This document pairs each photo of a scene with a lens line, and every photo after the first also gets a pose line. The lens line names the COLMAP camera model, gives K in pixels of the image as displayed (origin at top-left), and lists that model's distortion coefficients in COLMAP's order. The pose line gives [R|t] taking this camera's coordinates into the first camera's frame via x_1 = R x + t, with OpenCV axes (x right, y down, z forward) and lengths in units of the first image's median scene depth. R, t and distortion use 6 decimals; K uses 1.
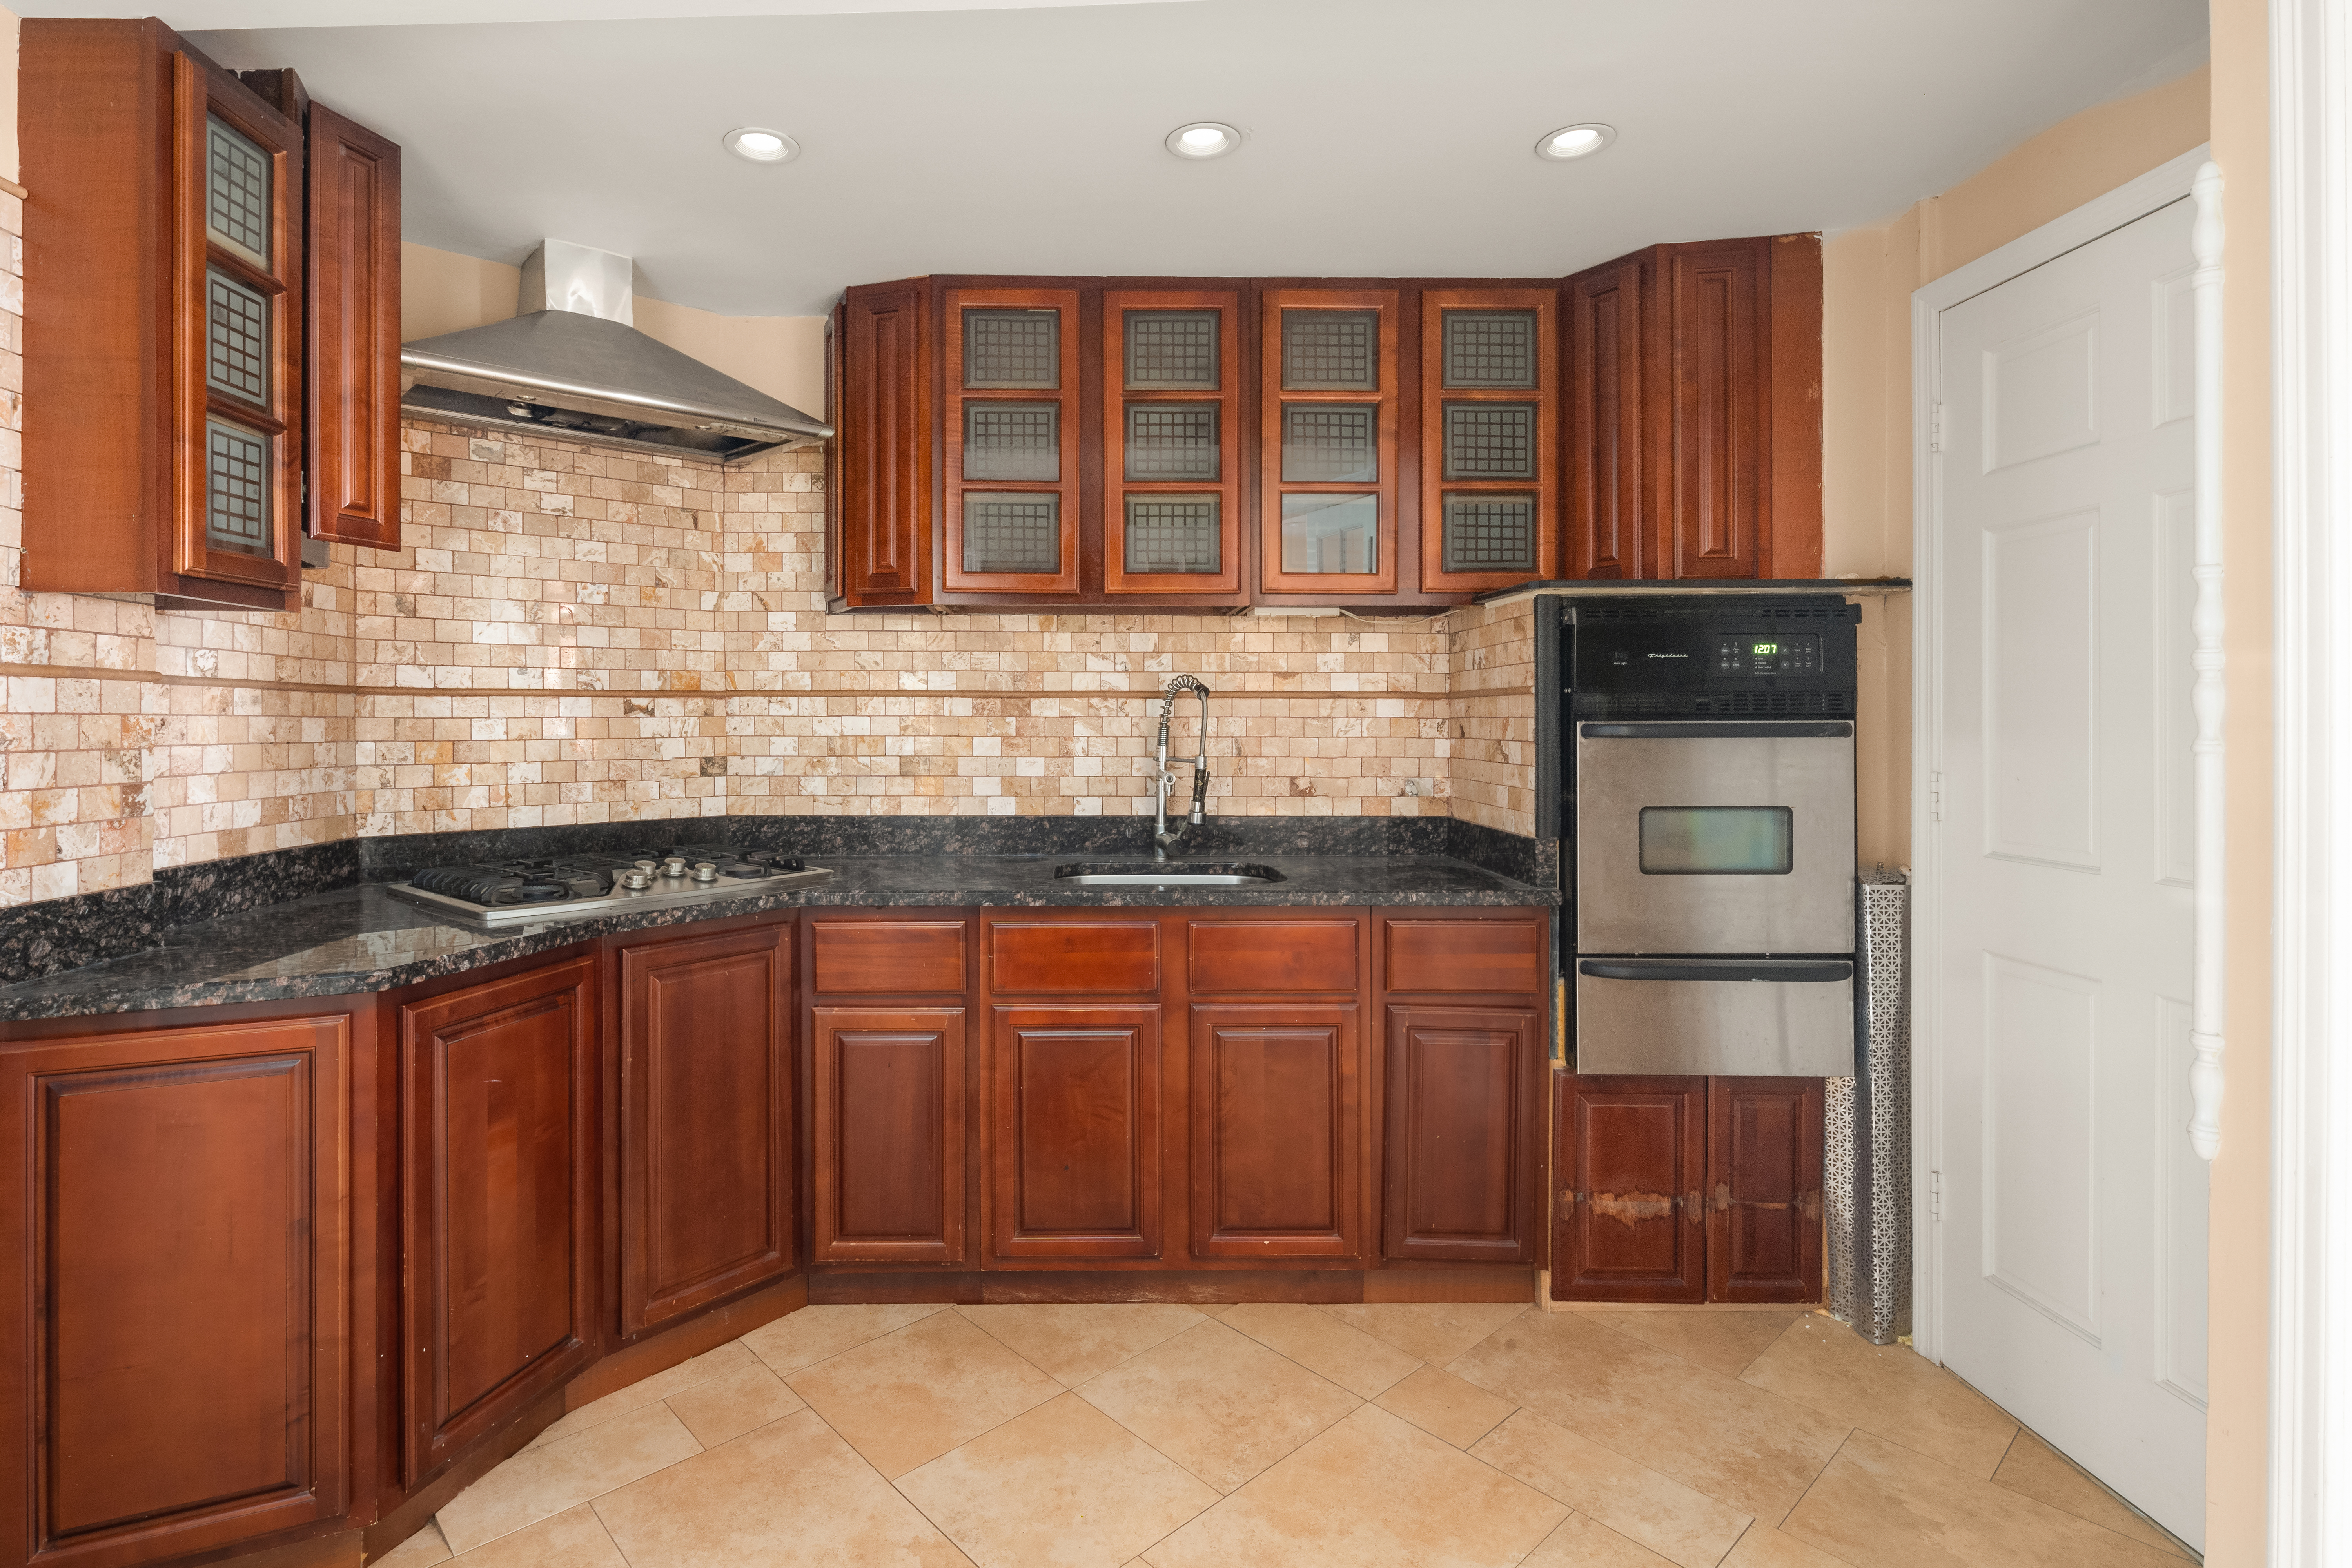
lens RADIAL K [[1177.8, 0, 1083.7], [0, 1177.8, 731.9], [0, 0, 1]] dist [-0.005453, -0.001439]
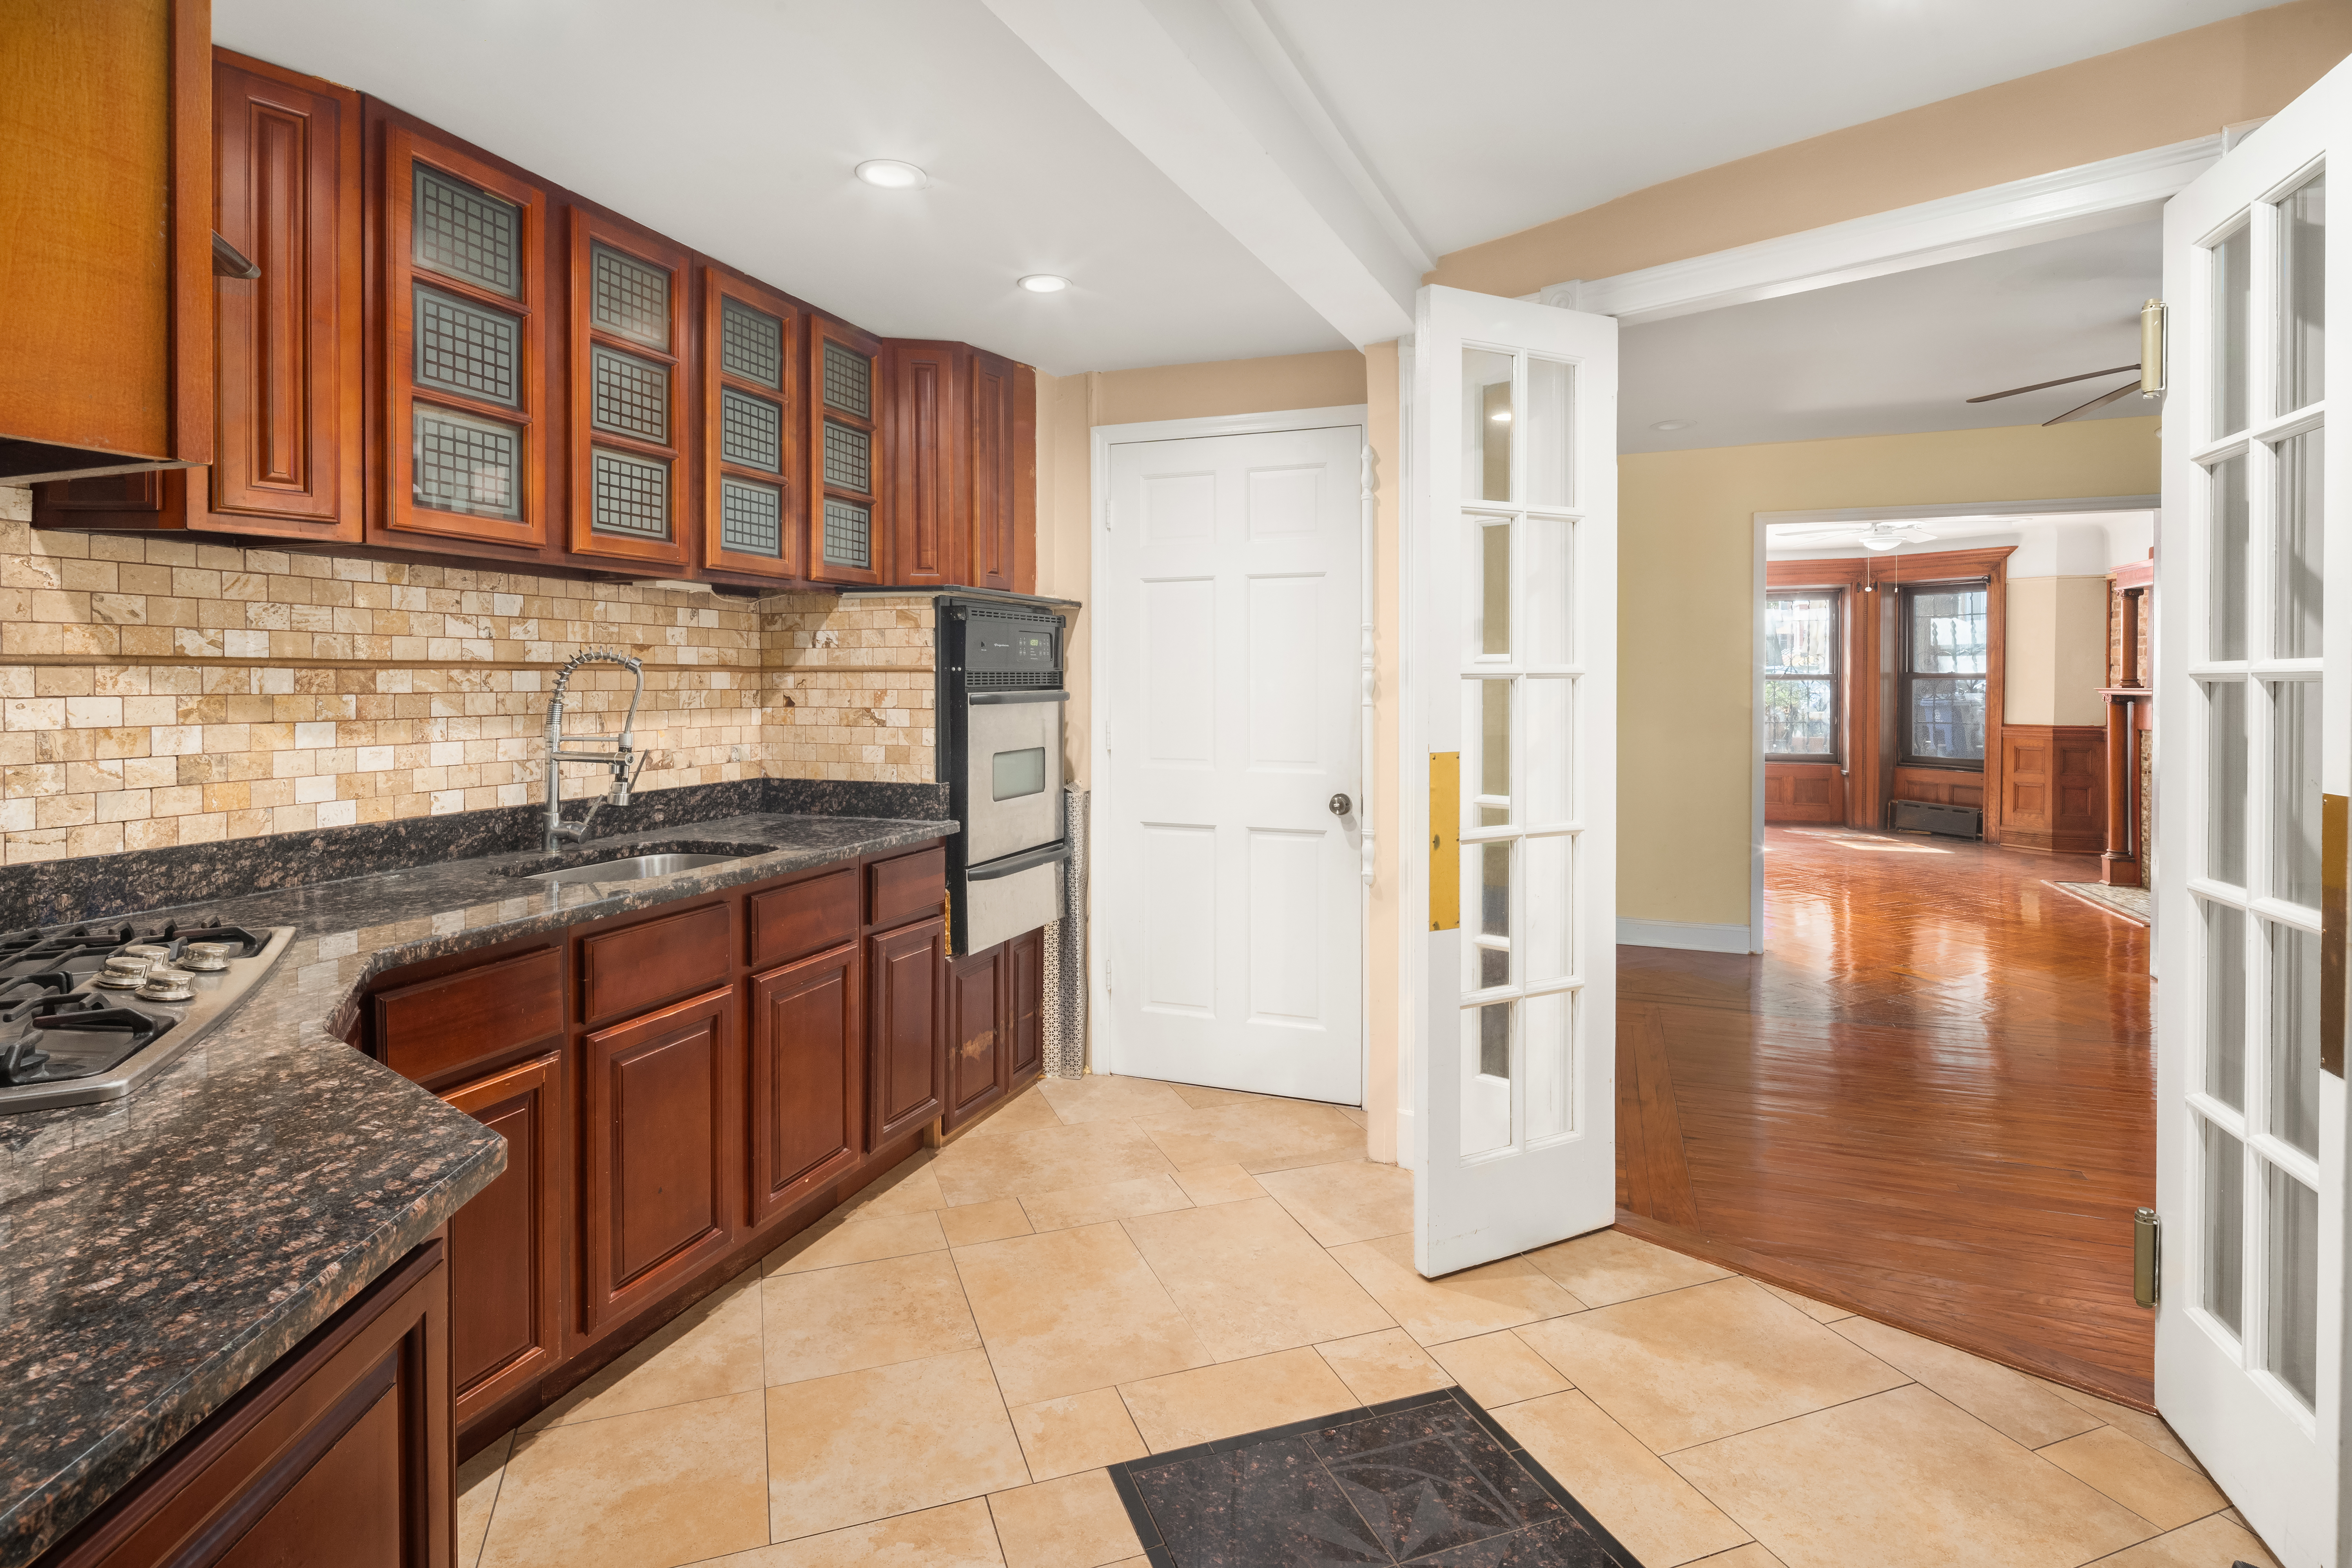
lens RADIAL K [[1177.8, 0, 1120.7], [0, 1177.8, 696.1], [0, 0, 1]] dist [-0.005453, -0.001439]
pose [[0.359098, -0.017024, 0.933145, -0.589098], [0.009870, 0.999847, 0.014443, -0.017560], [-0.933248, 0.004024, 0.359211, 0.273916]]
